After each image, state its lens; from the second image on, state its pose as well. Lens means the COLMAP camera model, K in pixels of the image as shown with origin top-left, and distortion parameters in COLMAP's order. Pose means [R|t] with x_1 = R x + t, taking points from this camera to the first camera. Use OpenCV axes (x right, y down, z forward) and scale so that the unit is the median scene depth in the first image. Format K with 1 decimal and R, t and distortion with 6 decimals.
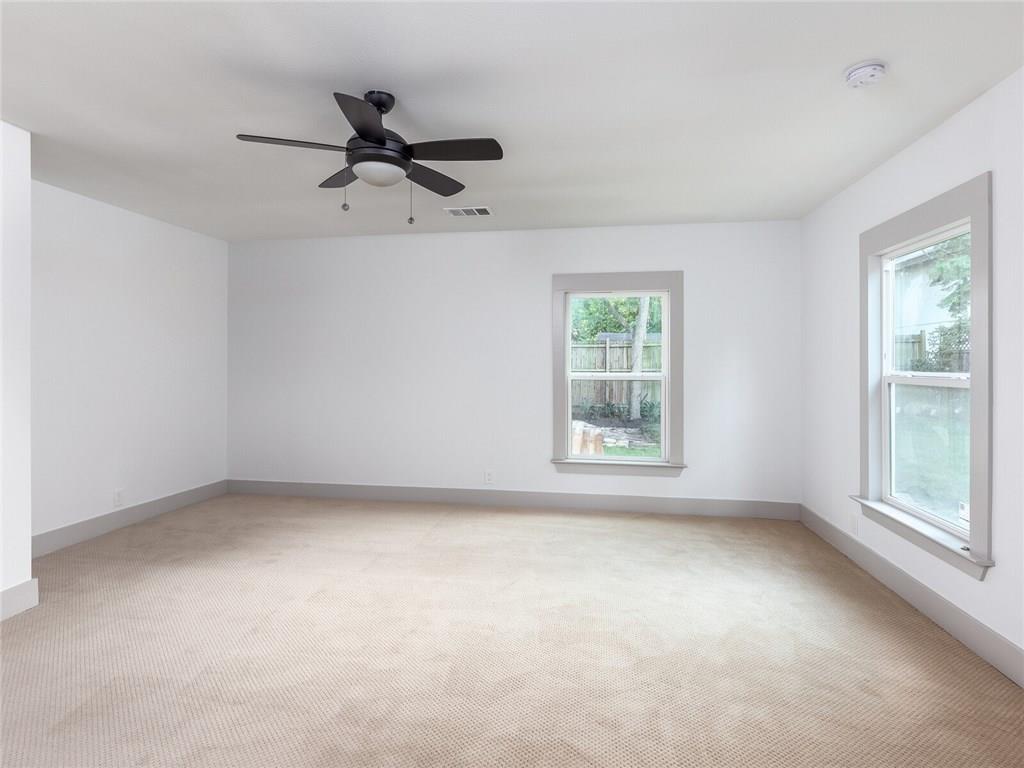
lens RADIAL K [[526.7, 0, 515.0], [0, 526.7, 364.9], [0, 0, 1]] dist [0.001453, -0.000353]
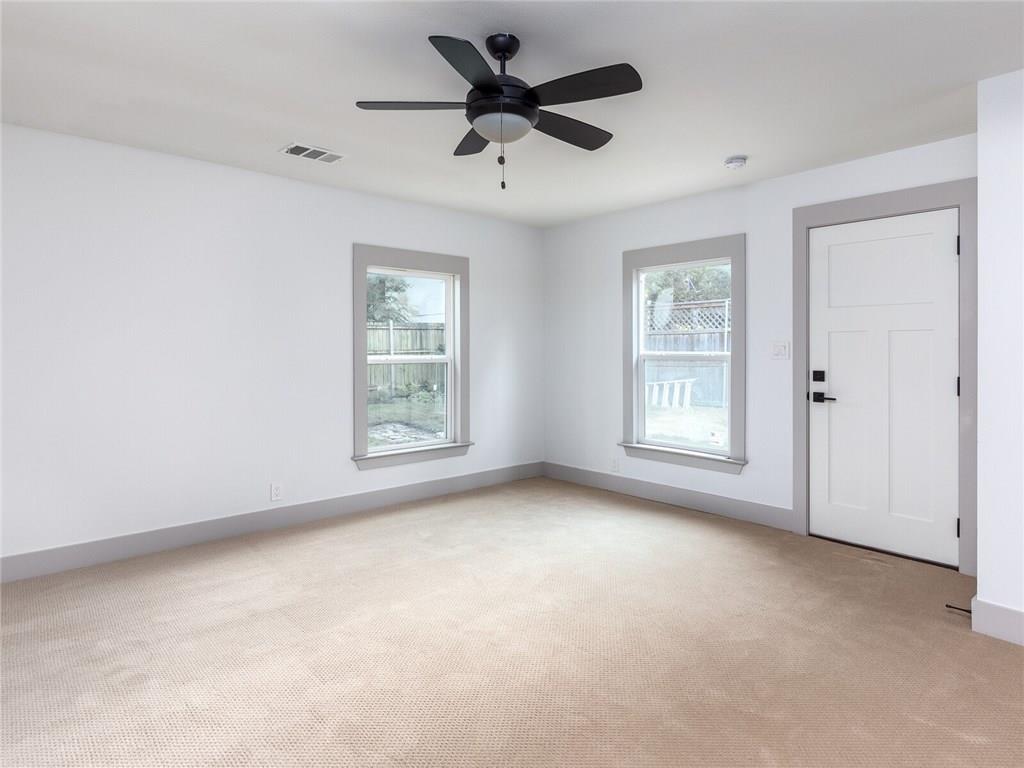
lens RADIAL K [[583.2, 0, 515.1], [0, 583.2, 349.7], [0, 0, 1]] dist [-0.003477, -0.002202]
pose [[0.629566, -0.003186, 0.776941, -0.643451], [0.003583, 0.999993, 0.001197, 0.003964], [-0.776939, 0.002031, 0.629573, 0.240555]]
